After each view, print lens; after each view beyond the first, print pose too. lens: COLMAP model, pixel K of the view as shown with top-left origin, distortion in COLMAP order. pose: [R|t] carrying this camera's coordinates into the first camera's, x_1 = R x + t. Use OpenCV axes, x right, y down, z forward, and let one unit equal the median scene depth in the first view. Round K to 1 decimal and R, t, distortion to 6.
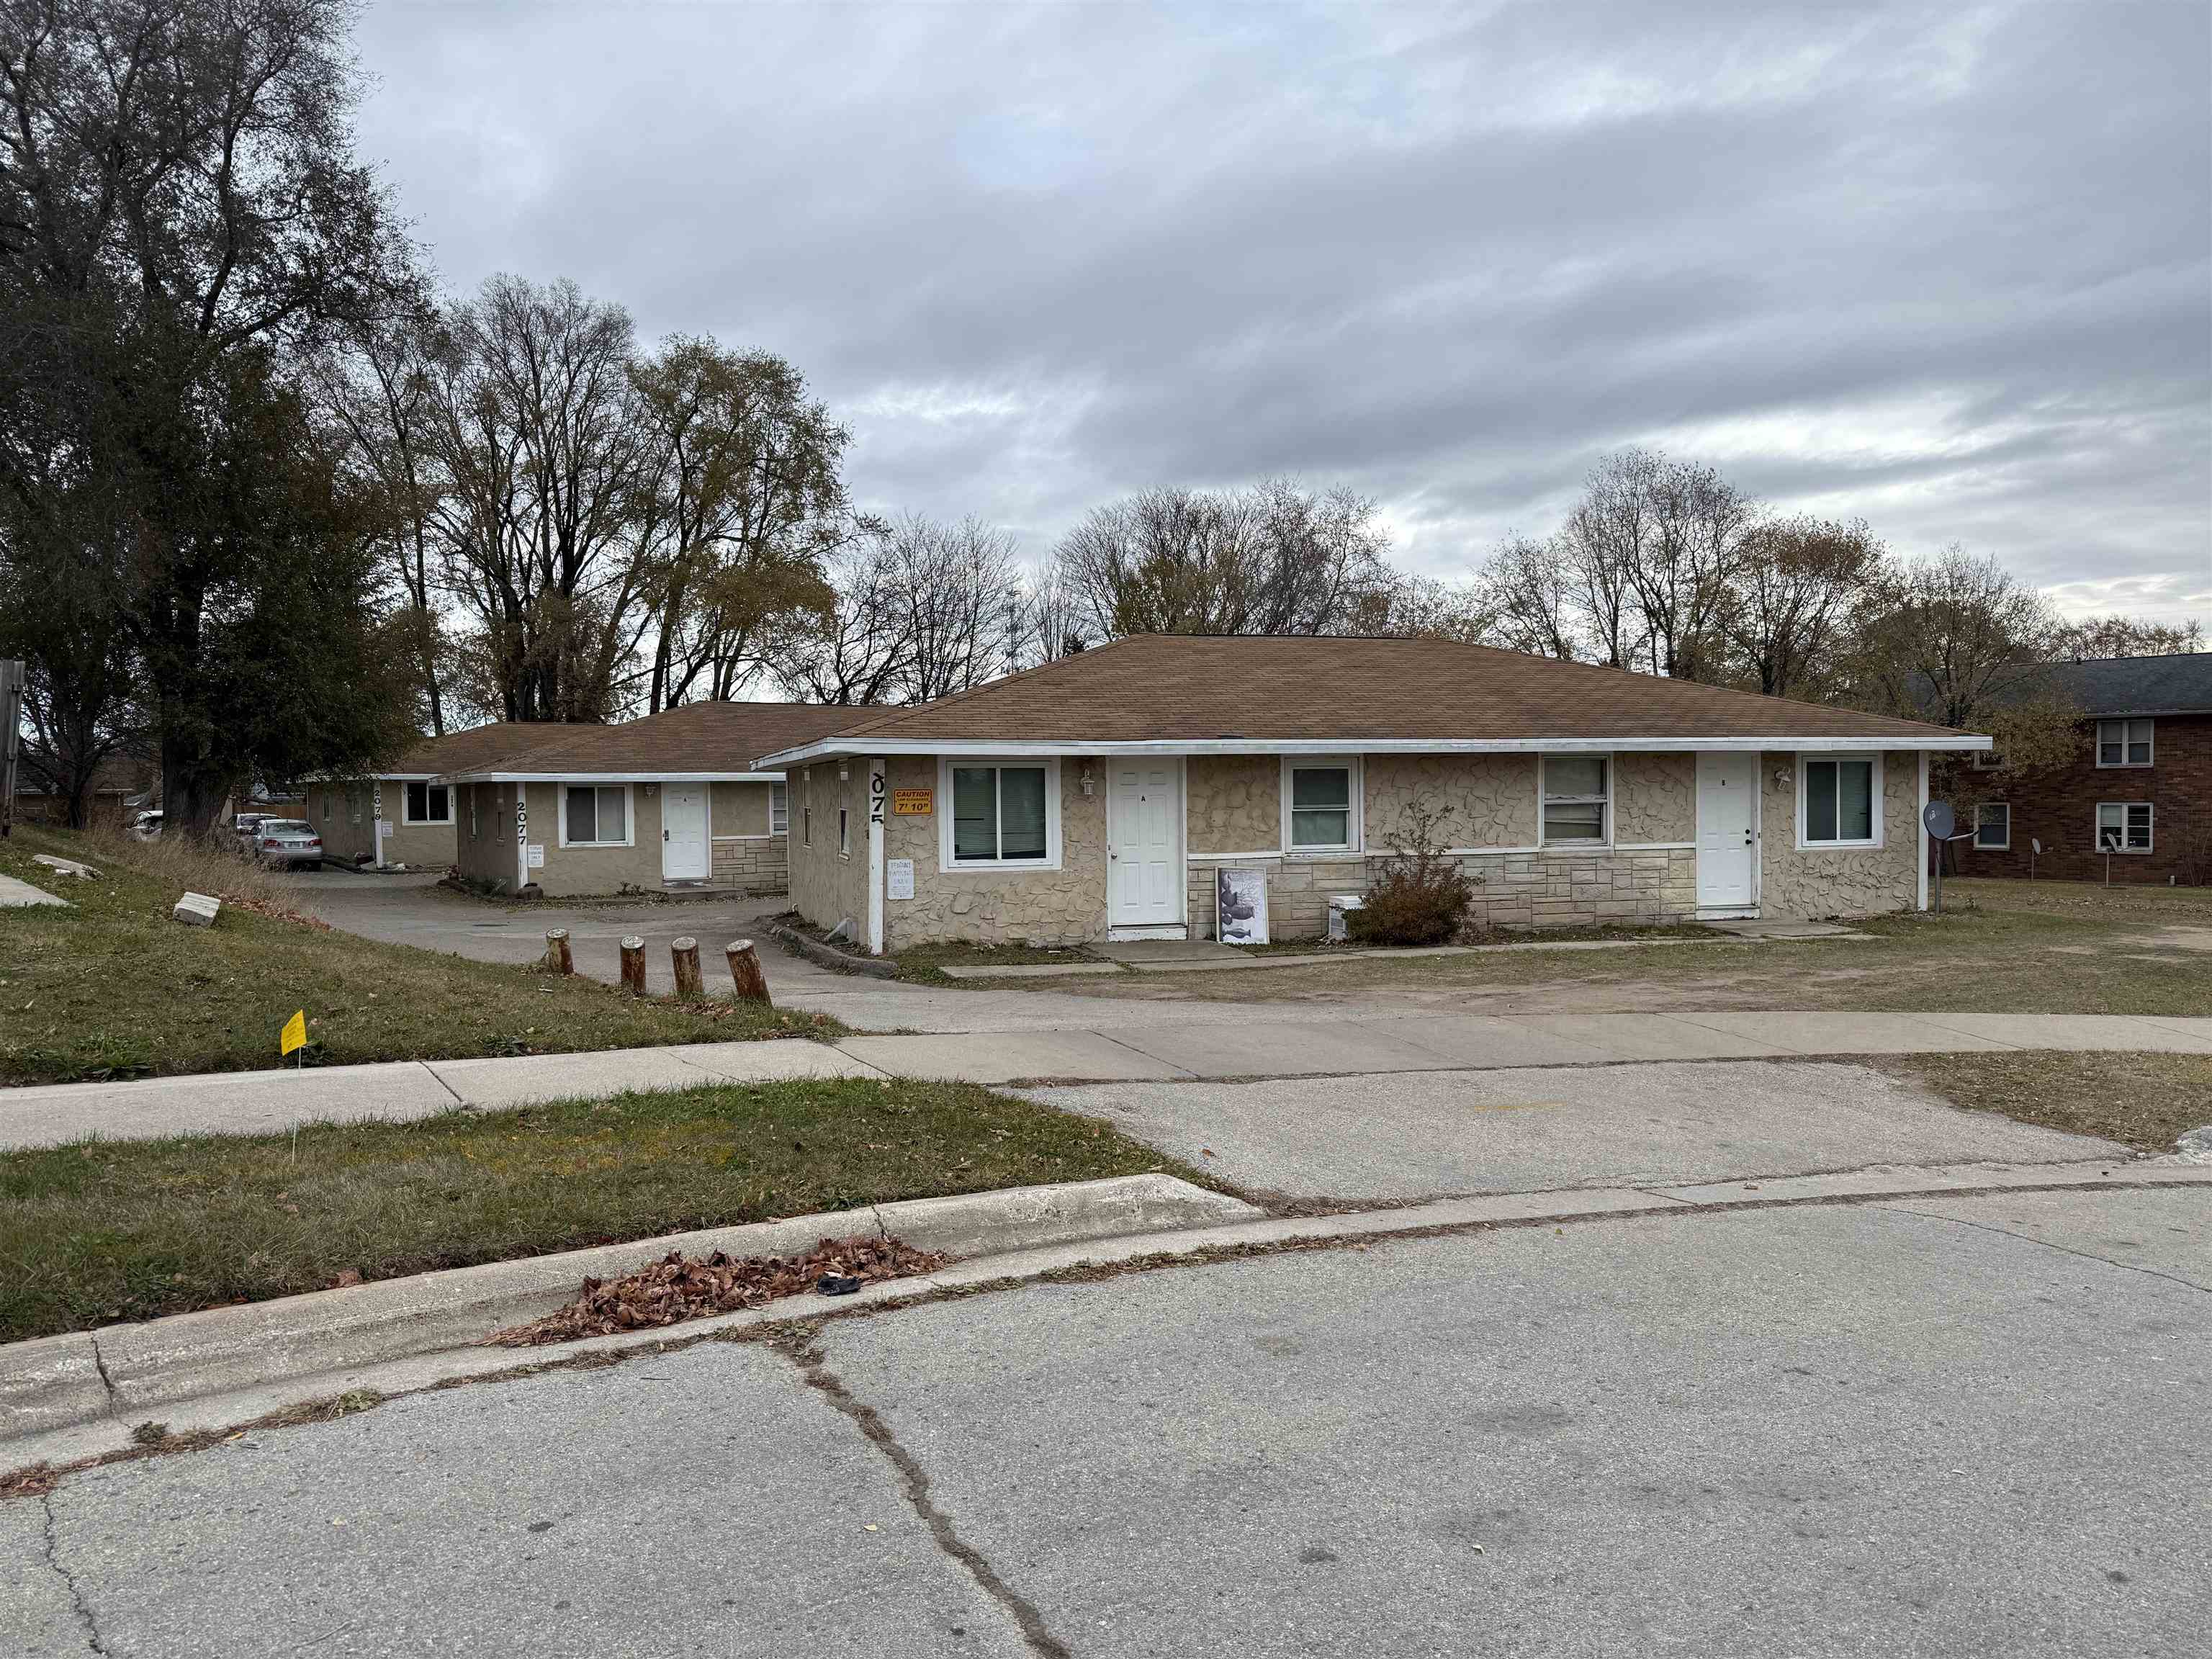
lens RADIAL K [[1559.3, 0, 1115.5], [0, 1559.3, 808.7], [0, 0, 1]] dist [0.036604, -0.046301]
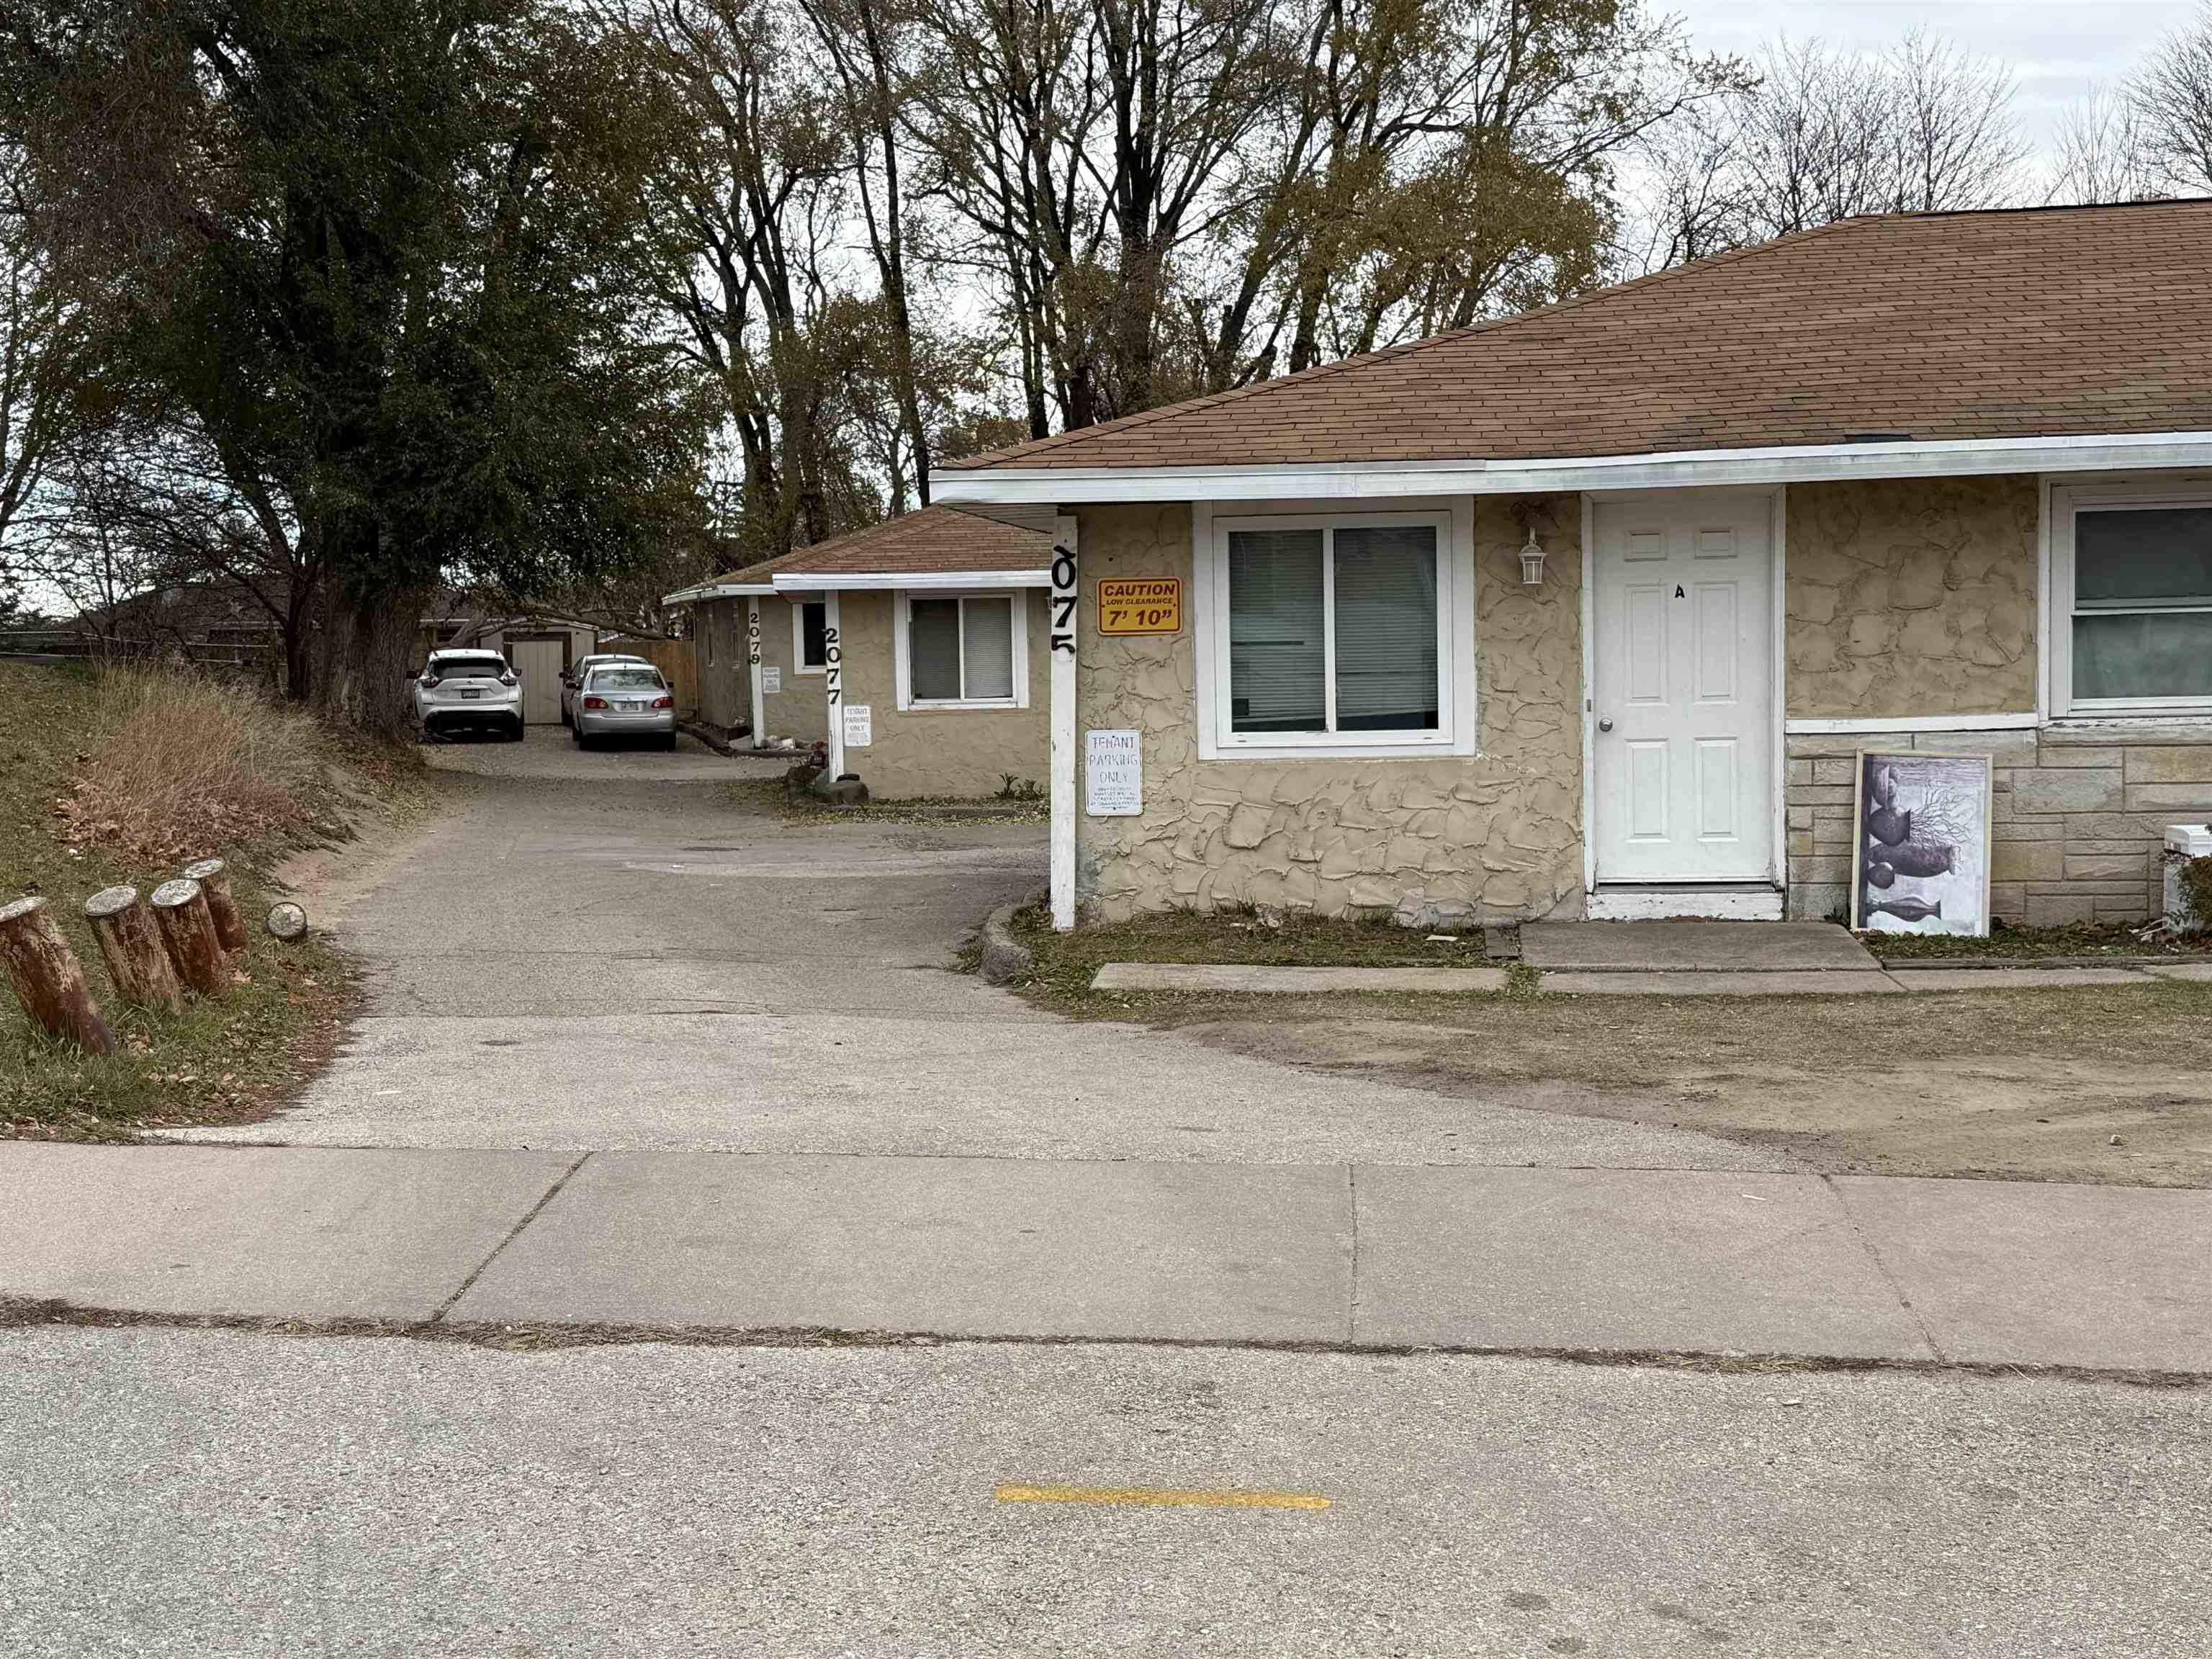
lens RADIAL K [[2853.5, 0, 1088.2], [0, 2853.5, 809.0], [0, 0, 1]] dist [0.137262, 0.000000]
pose [[0.911210, 0.014982, -0.411669, 0.193624], [0.008472, 0.998445, 0.055091, 0.008314], [0.411854, -0.053687, 0.909667, 0.203608]]
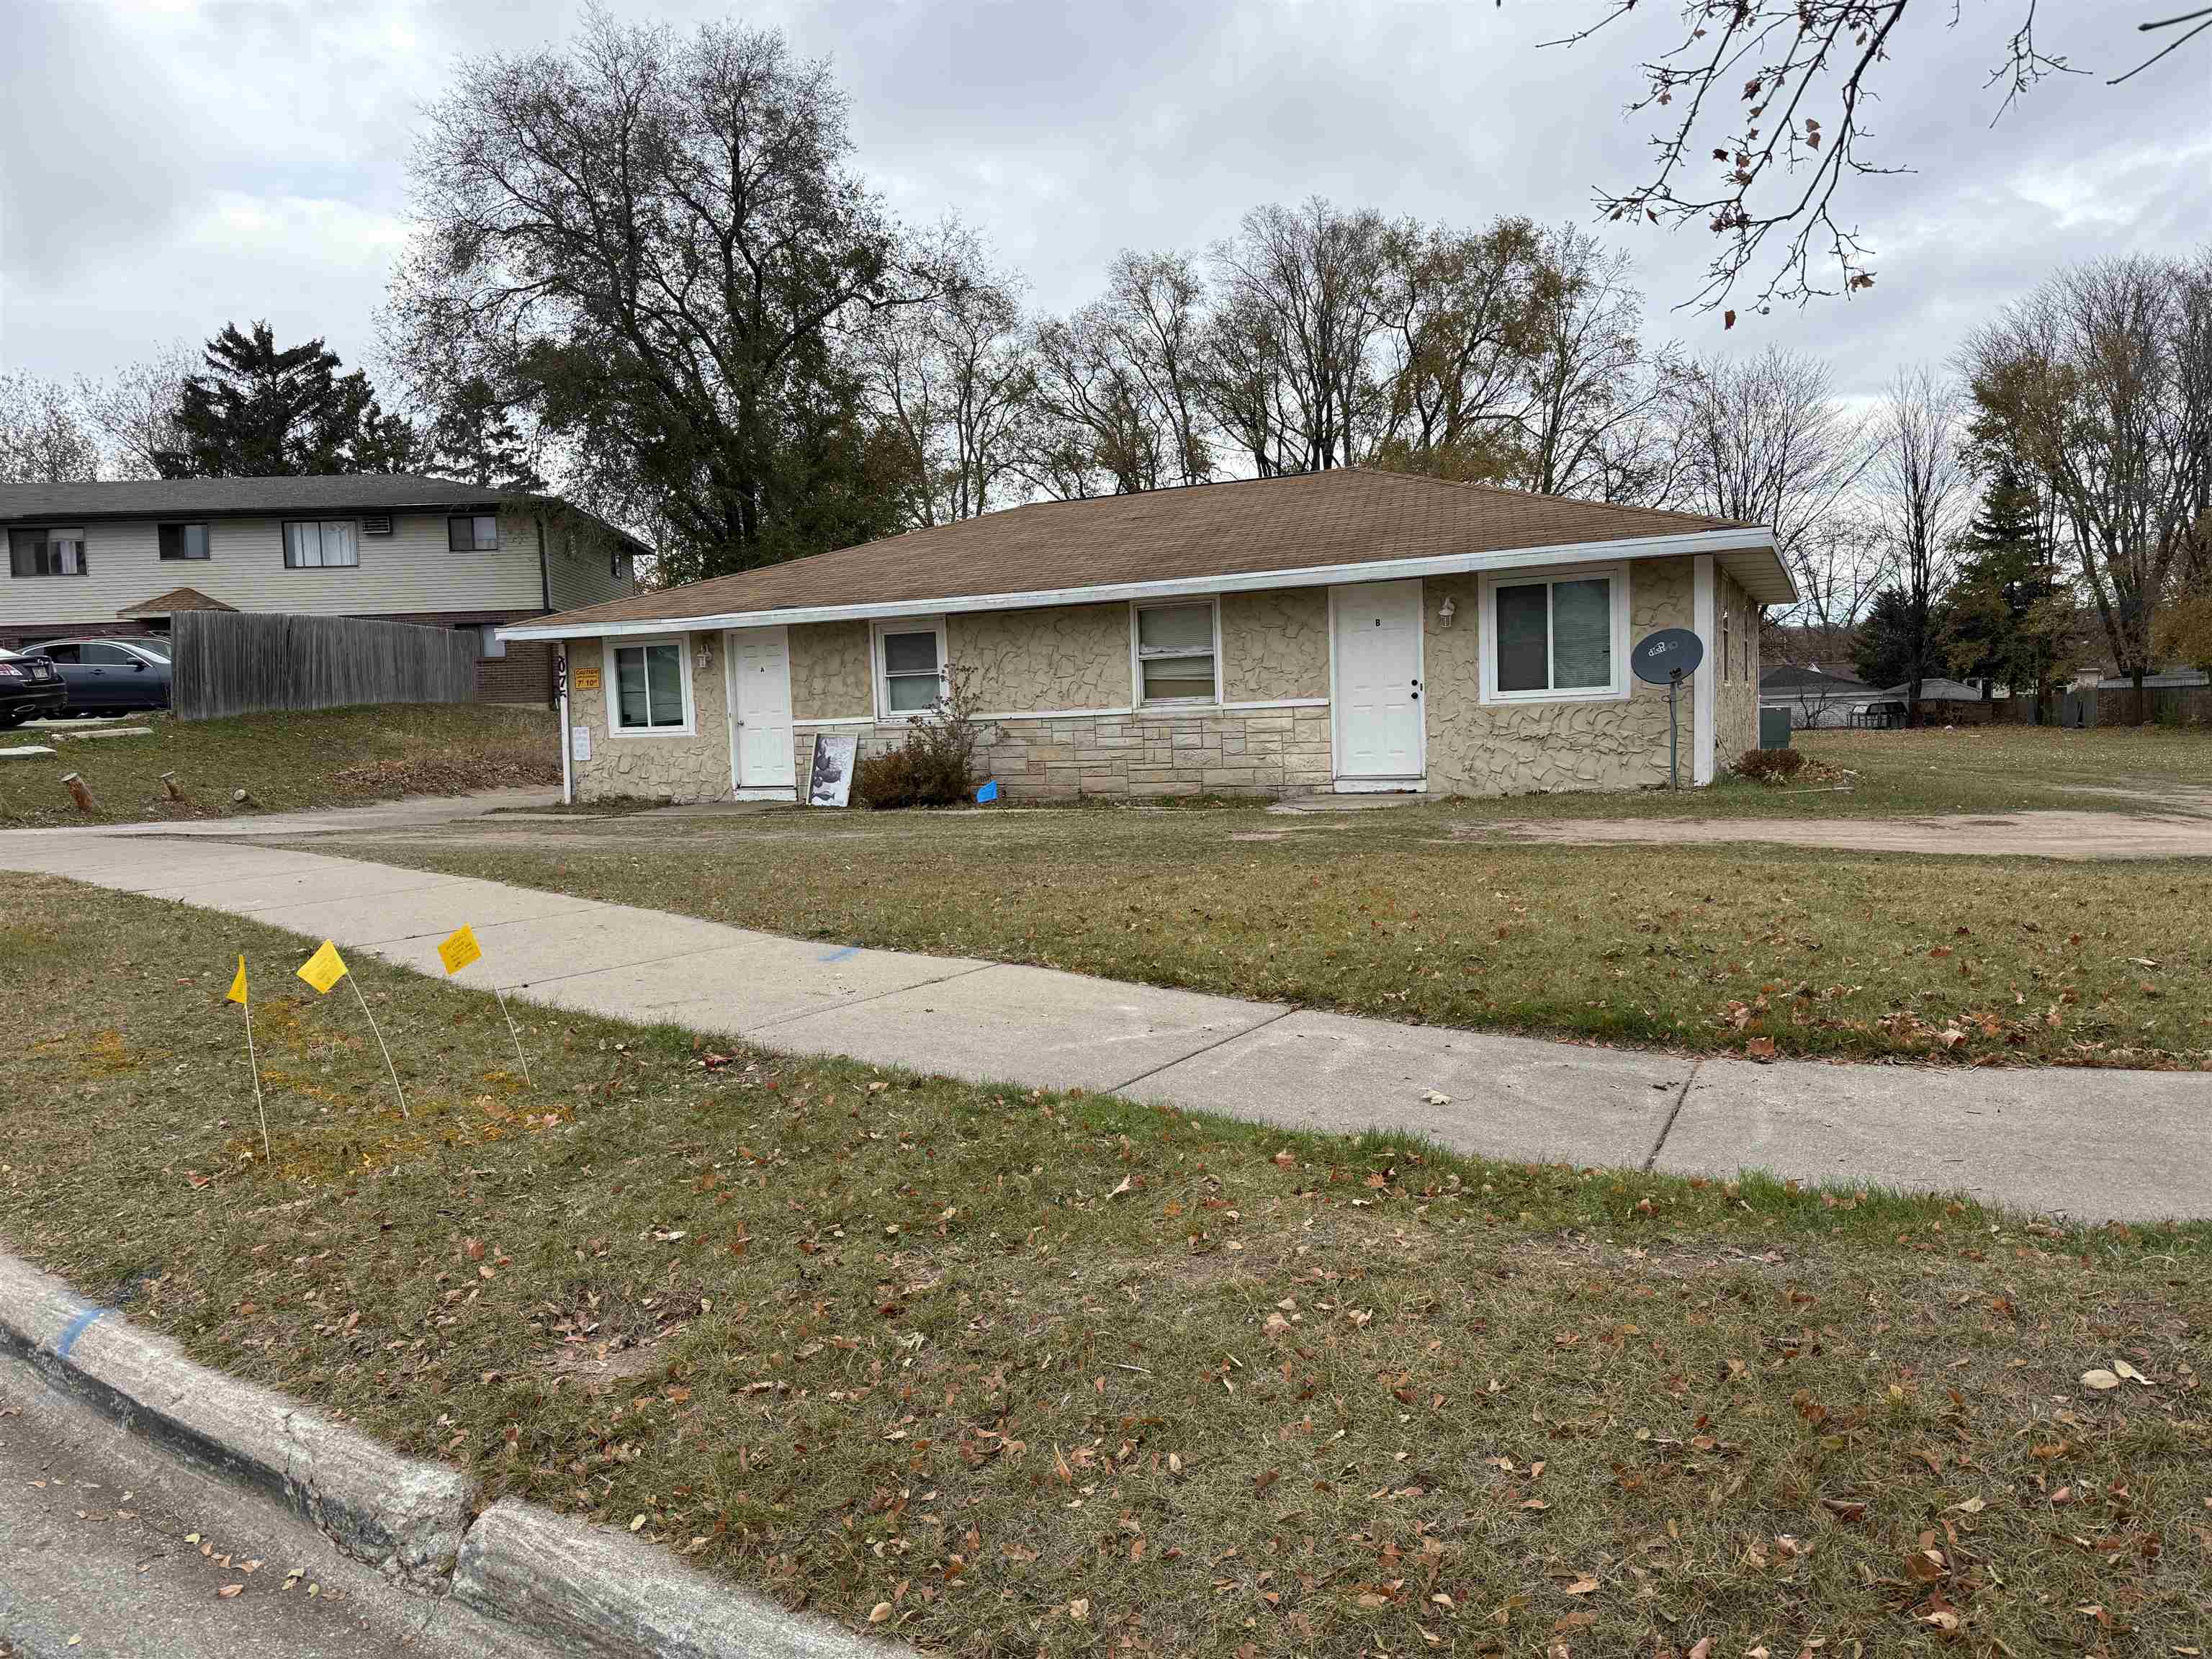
lens RADIAL K [[1559.3, 0, 1111.2], [0, 1559.3, 845.7], [0, 0, 1]] dist [0.036604, -0.046301]
pose [[0.748074, 0.048820, -0.661817, 0.901050], [0.041269, 0.991938, 0.119820, -0.004496], [0.662330, -0.116947, 0.740028, 0.344349]]
